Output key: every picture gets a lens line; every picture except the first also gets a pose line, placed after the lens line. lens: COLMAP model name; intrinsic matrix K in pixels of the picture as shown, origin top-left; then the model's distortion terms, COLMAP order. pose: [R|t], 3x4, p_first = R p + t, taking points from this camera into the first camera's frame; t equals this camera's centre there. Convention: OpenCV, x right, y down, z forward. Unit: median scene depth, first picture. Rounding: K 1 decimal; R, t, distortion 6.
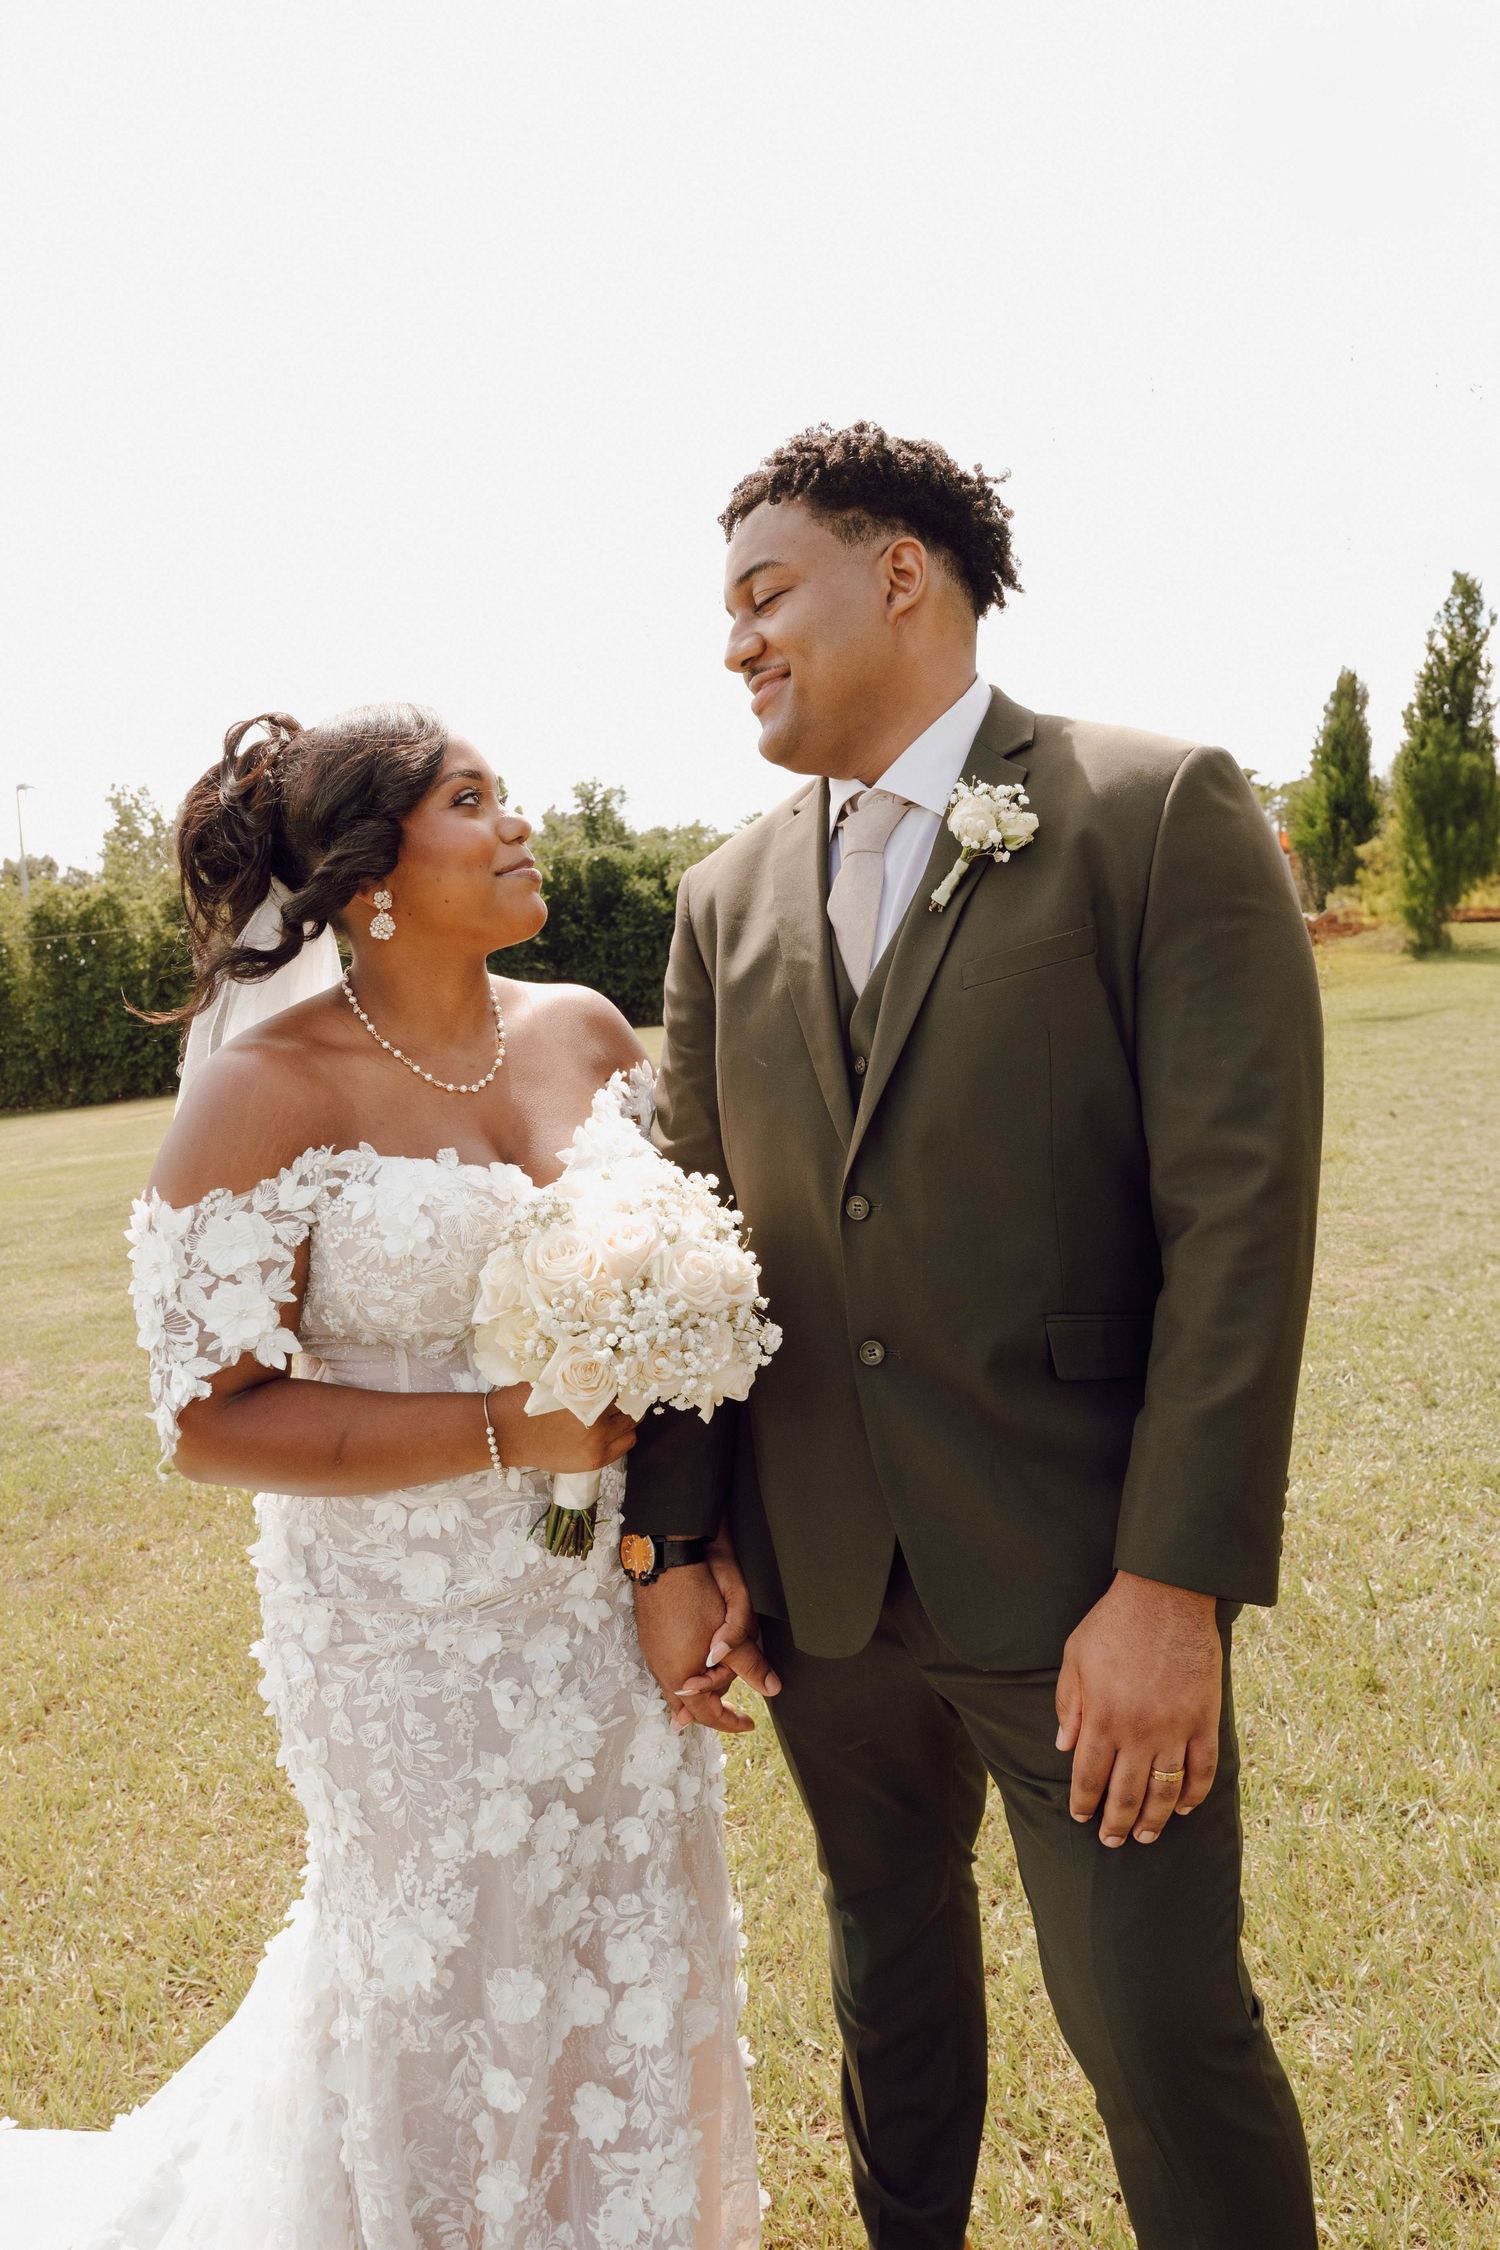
lens RADIAL K [[1686.9, 0, 767.8], [0, 1686.9, 1146.0], [0, 0, 1]] dist [0.026060, -0.002921]
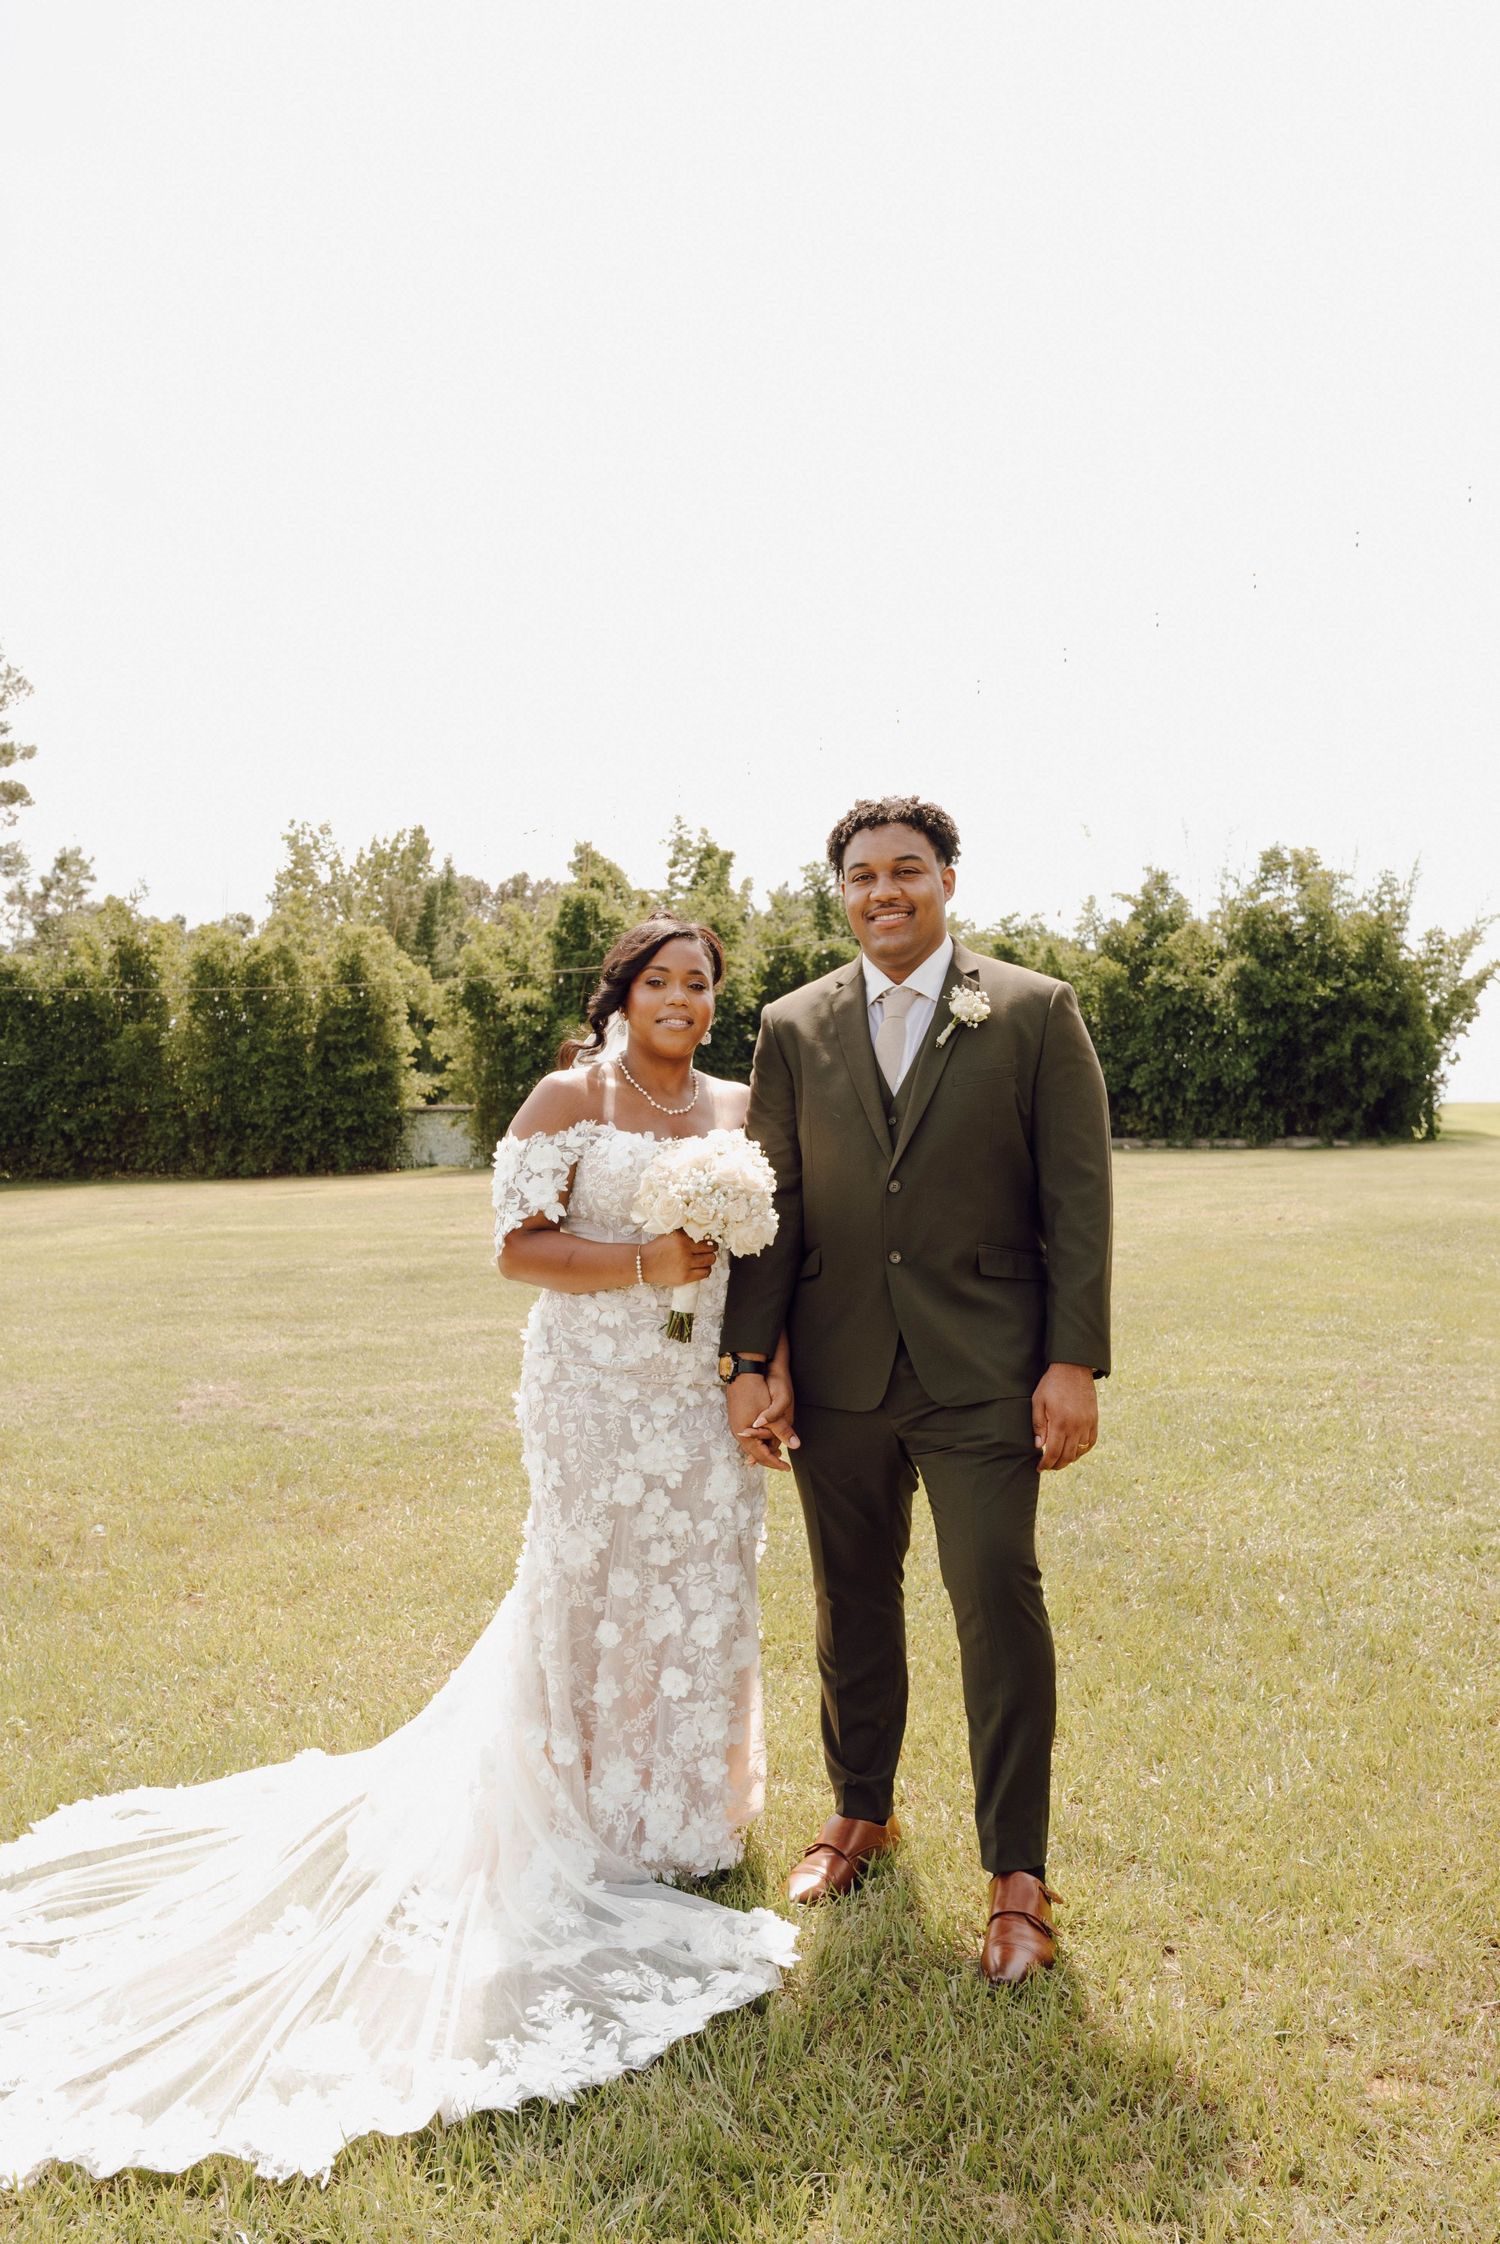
lens RADIAL K [[2243.1, 0, 752.9], [0, 2243.1, 1123.9], [0, 0, 1]] dist [-0.031162, 0.000000]
pose [[0.986783, 0.088403, -0.135810, 0.307069], [-0.100136, 0.991578, -0.082133, 0.214241], [0.127406, 0.094647, 0.987325, -1.674103]]
